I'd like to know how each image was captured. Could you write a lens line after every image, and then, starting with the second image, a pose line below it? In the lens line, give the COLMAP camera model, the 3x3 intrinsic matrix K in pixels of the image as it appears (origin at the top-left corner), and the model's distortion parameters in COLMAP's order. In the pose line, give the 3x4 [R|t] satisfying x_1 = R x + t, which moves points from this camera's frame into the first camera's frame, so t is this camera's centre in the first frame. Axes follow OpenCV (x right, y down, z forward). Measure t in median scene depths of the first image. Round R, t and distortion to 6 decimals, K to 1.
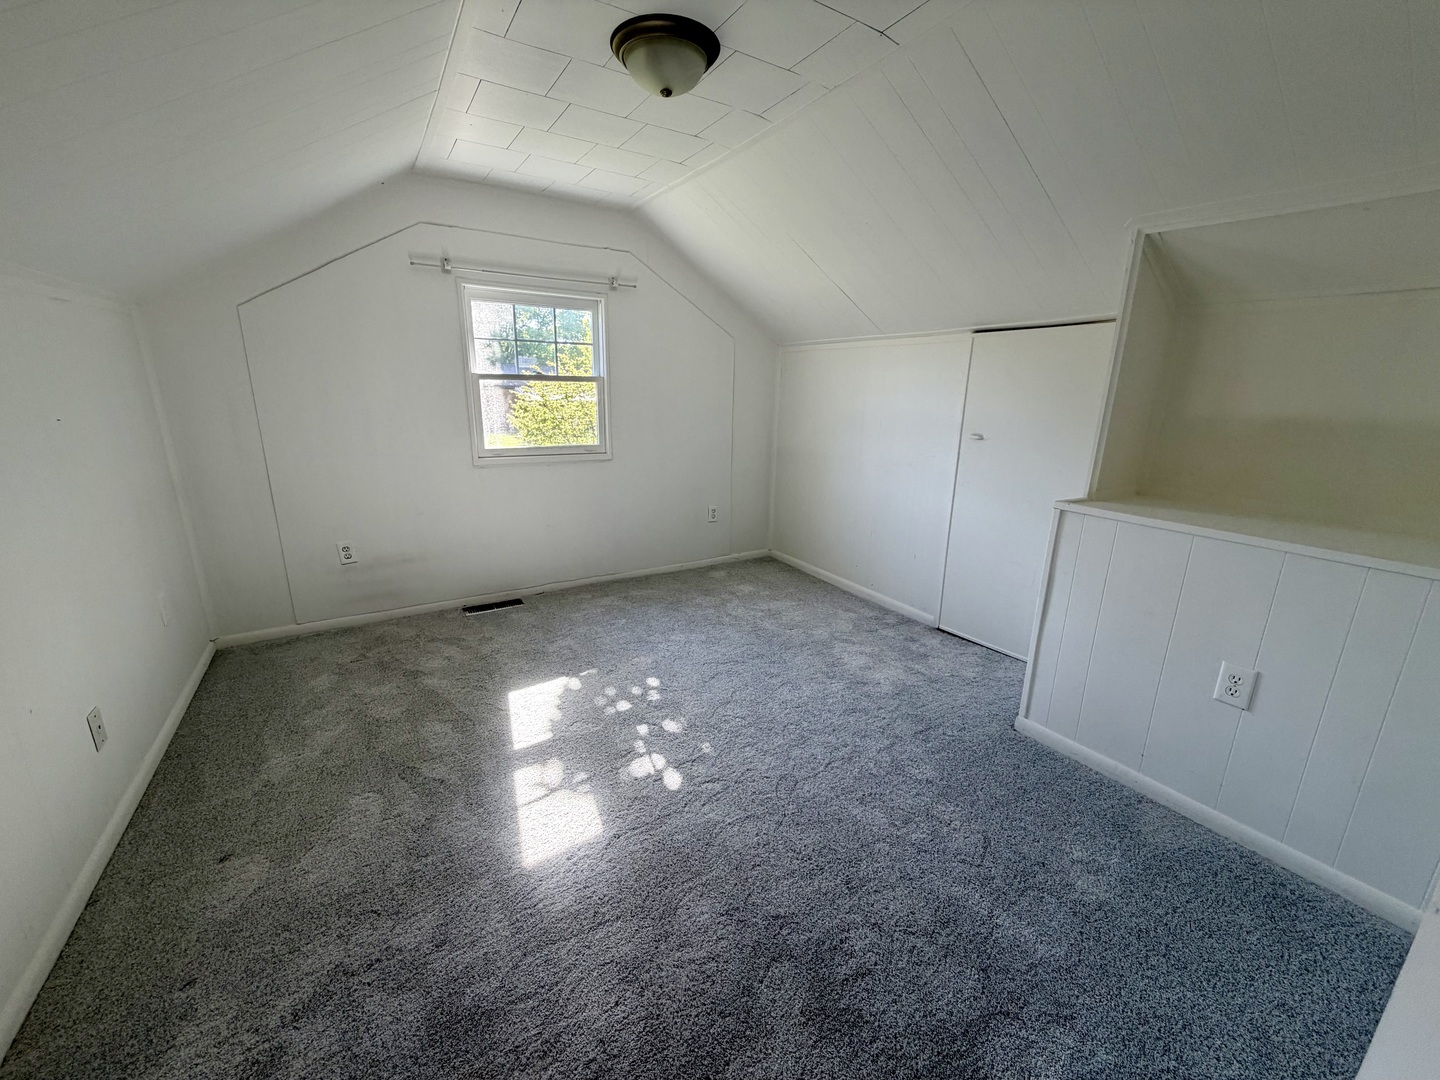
lens RADIAL K [[571.7, 0, 720.0], [0, 571.7, 540.0], [0, 0, 1]] dist [-0.020037, -0.000068]
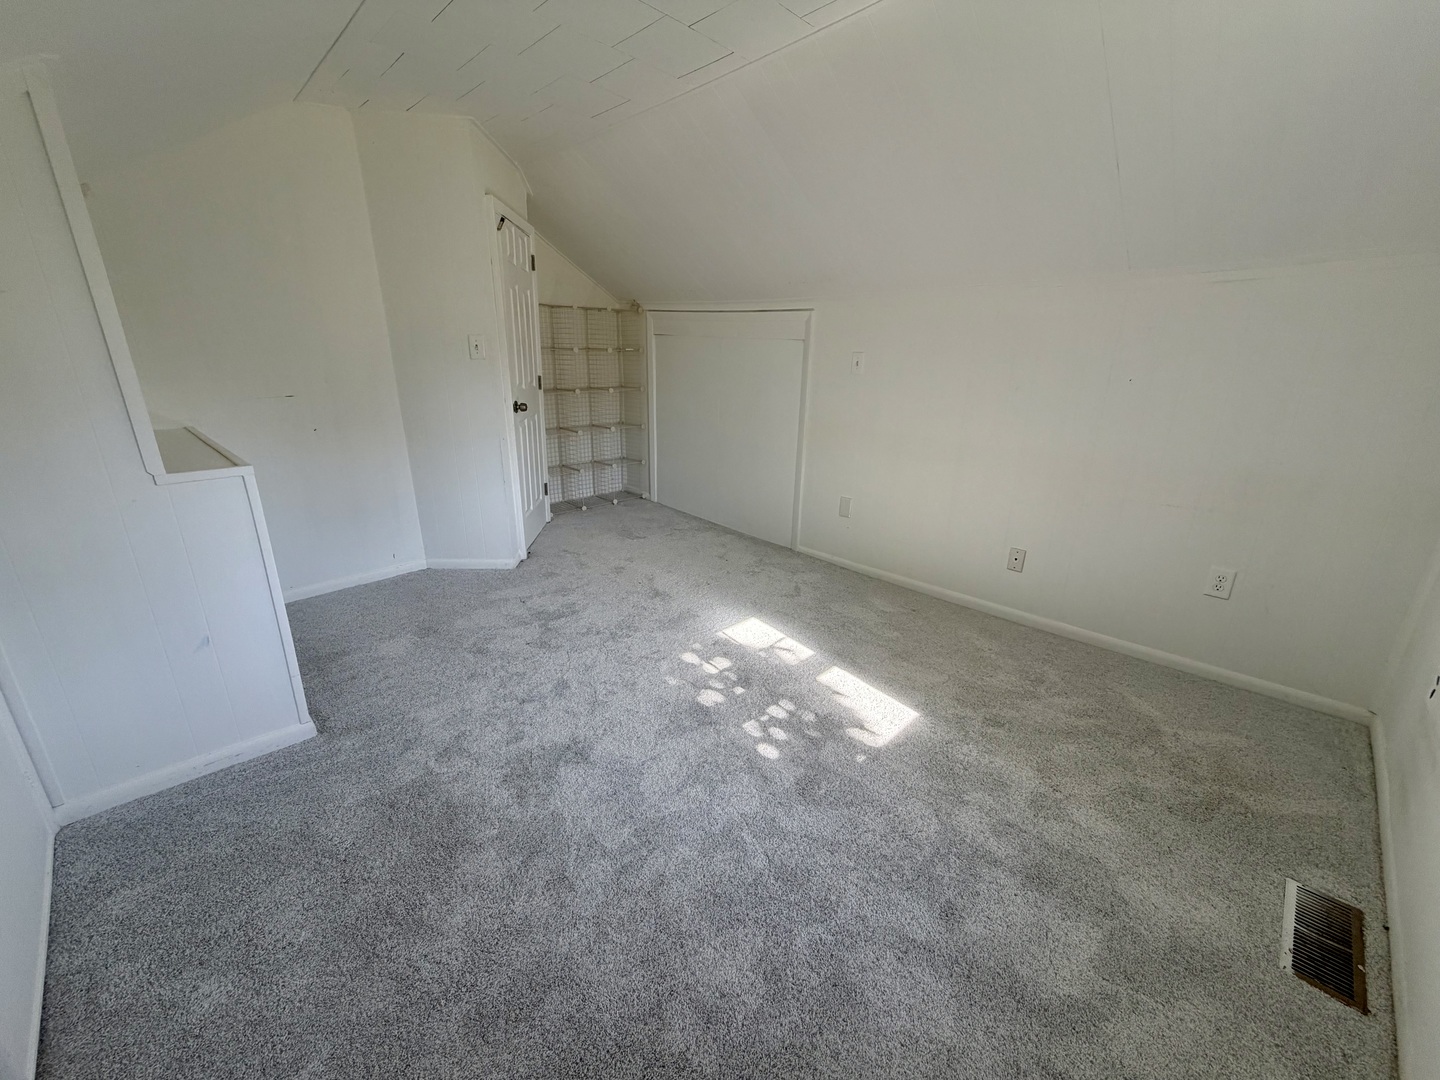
lens RADIAL K [[571.7, 0, 720.0], [0, 571.7, 540.0], [0, 0, 1]] dist [-0.020037, -0.000068]
pose [[-0.976241, 0.050167, -0.210800, 0.088391], [-0.071104, 0.844798, 0.530340, -0.388241], [0.204689, 0.532729, -0.821159, 1.528063]]
